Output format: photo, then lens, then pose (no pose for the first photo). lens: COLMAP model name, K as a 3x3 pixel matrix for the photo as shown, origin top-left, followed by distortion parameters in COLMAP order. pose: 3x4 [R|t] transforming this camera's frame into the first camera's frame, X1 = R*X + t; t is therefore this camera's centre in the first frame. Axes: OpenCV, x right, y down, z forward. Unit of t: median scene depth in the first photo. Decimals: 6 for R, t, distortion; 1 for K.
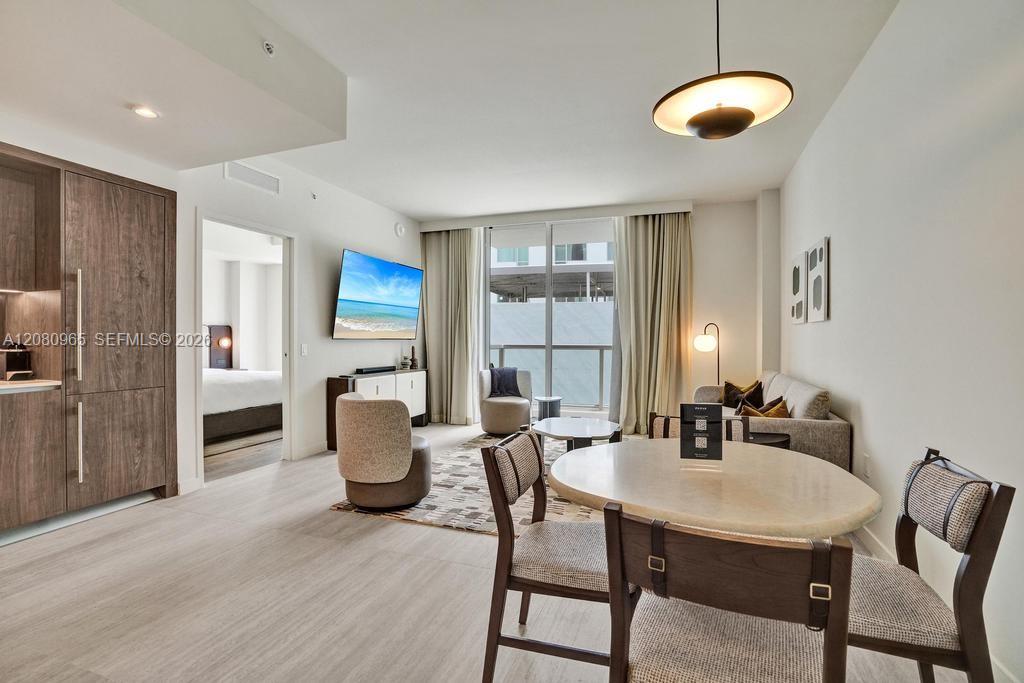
lens RADIAL K [[481.4, 0, 523.4], [0, 481.4, 341.2], [0, 0, 1]] dist [-0.059023, 0.021197]
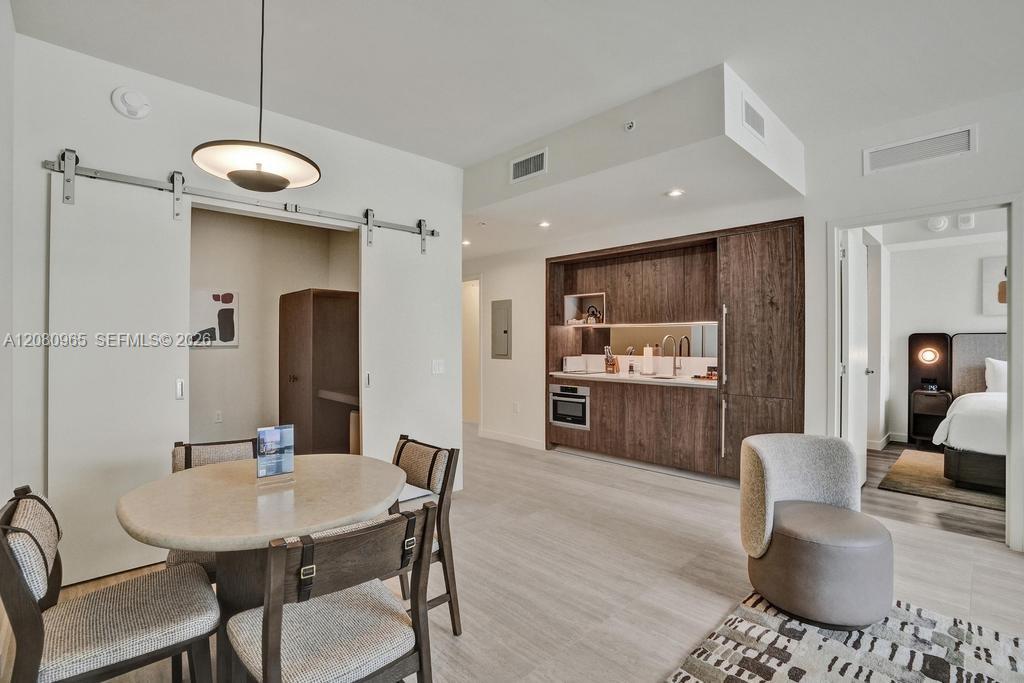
lens RADIAL K [[481.4, 0, 513.0], [0, 481.4, 337.4], [0, 0, 1]] dist [-0.059023, 0.021197]
pose [[-0.464120, -0.008662, -0.885730, 0.409363], [-0.006837, 0.999957, -0.006197, -0.028666], [0.885746, 0.003179, -0.464159, 0.743570]]
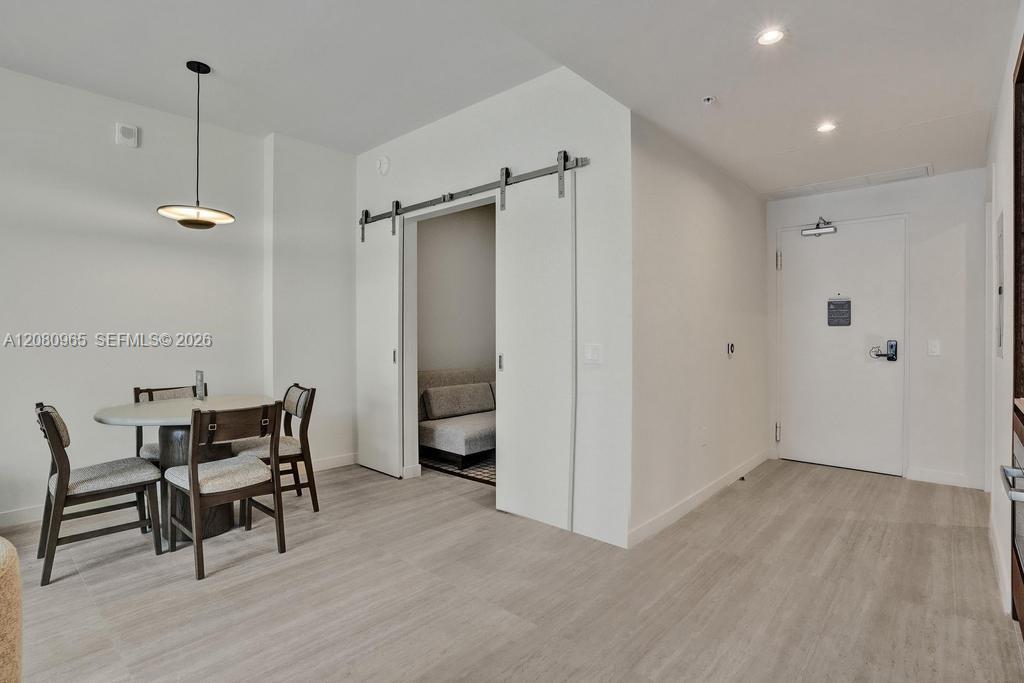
lens RADIAL K [[504.3, 0, 512.1], [0, 504.3, 339.2], [0, 0, 1]] dist [-0.038114, 0.008007]
pose [[-0.919777, -0.004329, 0.392417, -0.552973], [0.002542, 0.999852, 0.016988, -0.007651], [-0.392433, 0.016623, -0.919631, 0.842021]]
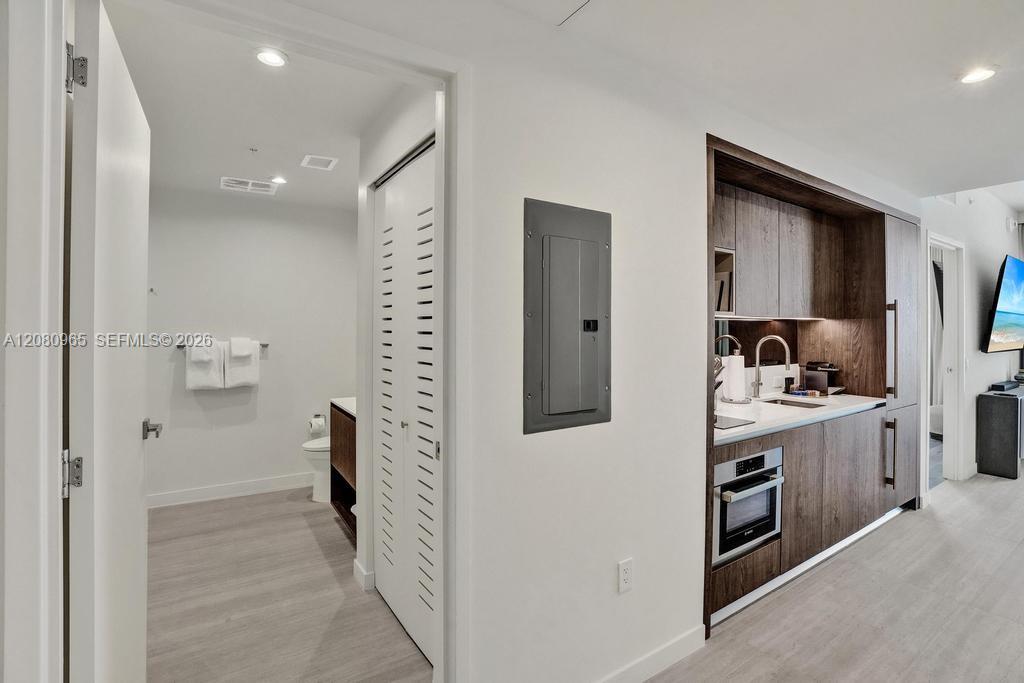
lens RADIAL K [[481.4, 0, 524.1], [0, 481.4, 324.1], [0, 0, 1]] dist [-0.059023, 0.021197]
pose [[0.796034, 0.004291, -0.605236, -0.675145], [-0.012099, 0.999888, -0.008824, -0.051855], [0.605130, 0.014347, 0.795997, -0.308832]]
